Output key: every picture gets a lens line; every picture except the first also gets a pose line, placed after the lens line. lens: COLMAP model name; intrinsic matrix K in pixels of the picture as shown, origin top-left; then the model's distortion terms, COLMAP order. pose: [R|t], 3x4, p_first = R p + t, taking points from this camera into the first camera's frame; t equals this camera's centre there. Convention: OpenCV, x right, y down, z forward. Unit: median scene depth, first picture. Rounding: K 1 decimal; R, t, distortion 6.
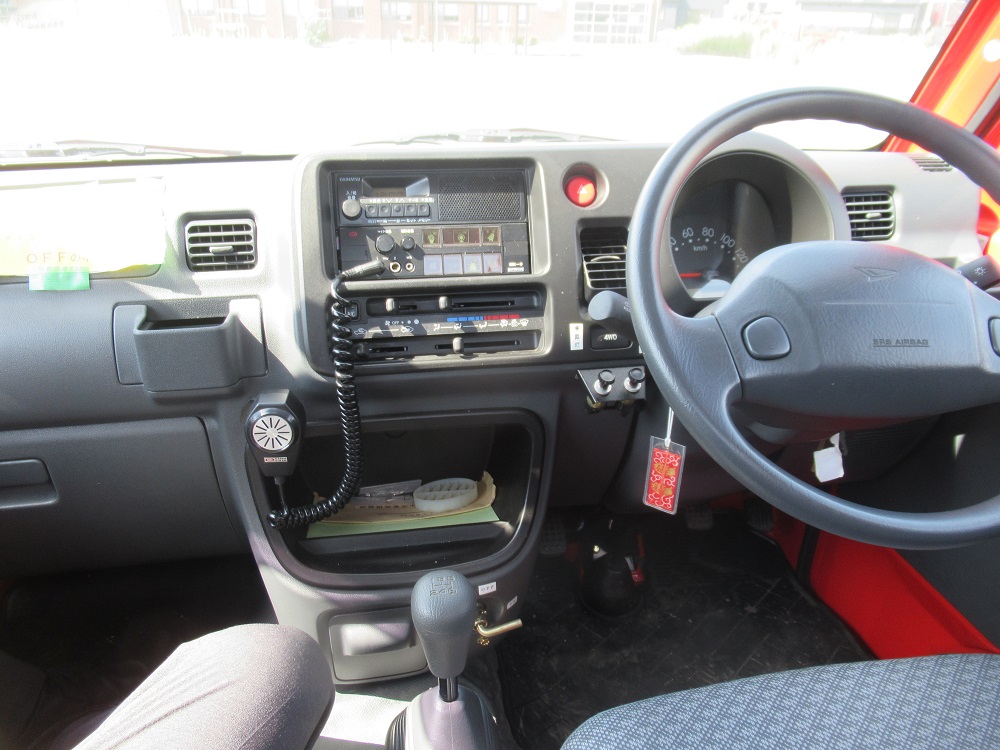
lens RADIAL K [[735.2, 0, 489.4], [0, 735.2, 371.7], [0, 0, 1]] dist [-0.016186, 0.004023]
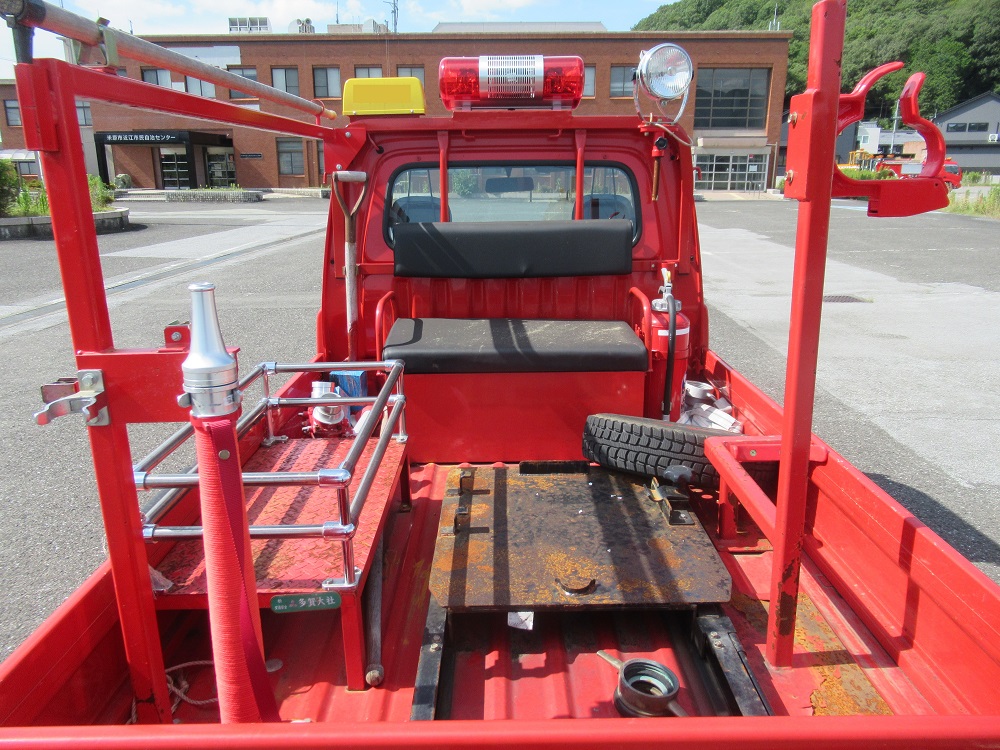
lens RADIAL K [[735.2, 0, 495.8], [0, 735.2, 374.5], [0, 0, 1]] dist [-0.016186, 0.004023]
pose [[0.984969, 0.020440, -0.171516, 0.013421], [-0.049992, 0.984209, -0.169801, 0.027621], [0.165337, 0.175824, 0.970438, -0.073241]]
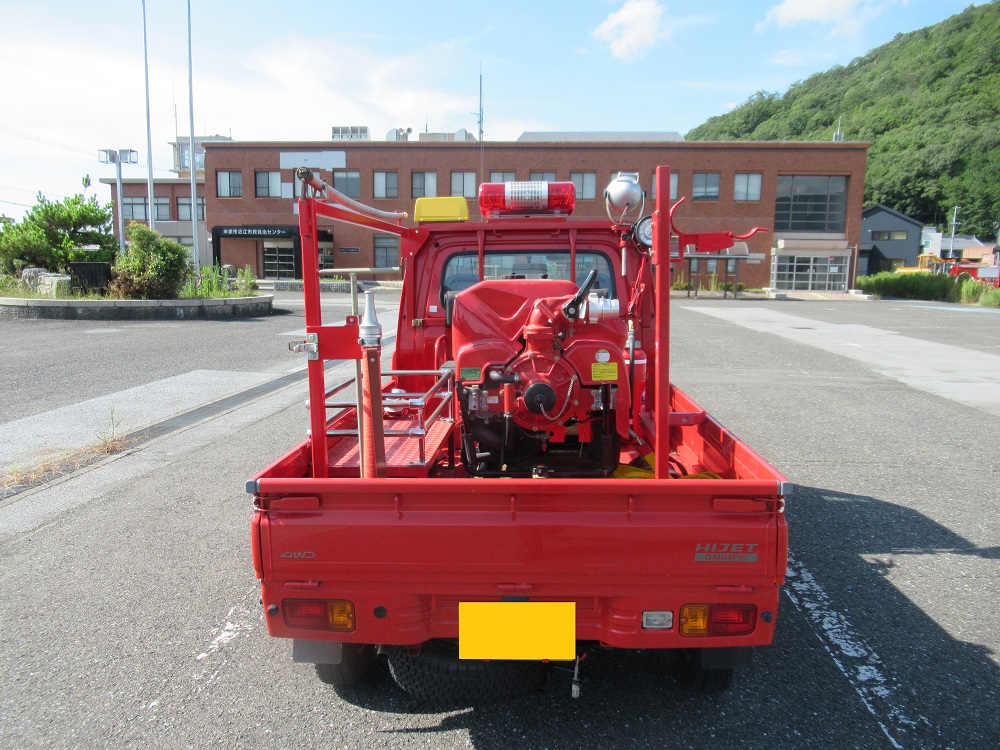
lens RADIAL K [[735.2, 0, 494.9], [0, 735.2, 374.4], [0, 0, 1]] dist [-0.016186, 0.004023]
pose [[0.972609, 0.022433, -0.231364, -0.043142], [-0.090970, 0.952679, -0.290047, 0.044049], [0.213909, 0.303149, 0.928624, -0.103117]]
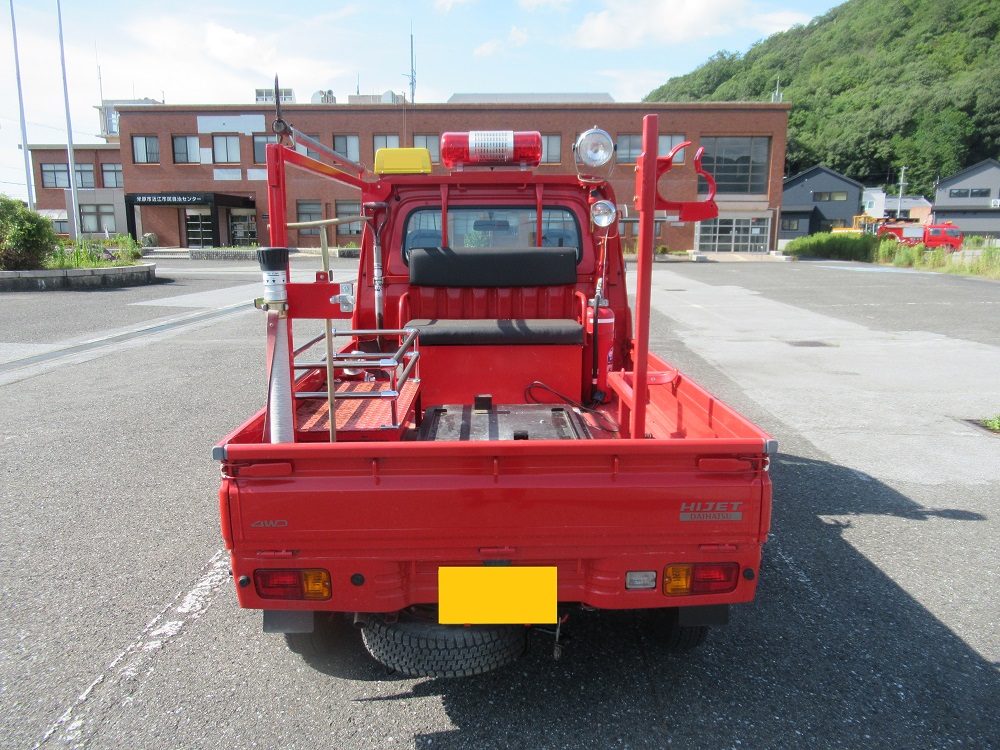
lens RADIAL K [[735.2, 0, 496.3], [0, 735.2, 375.5], [0, 0, 1]] dist [-0.016186, 0.004023]
pose [[0.981597, 0.014980, -0.190378, 0.023963], [-0.062708, 0.966921, -0.247247, 0.039289], [0.180377, 0.254635, 0.950066, -0.090591]]
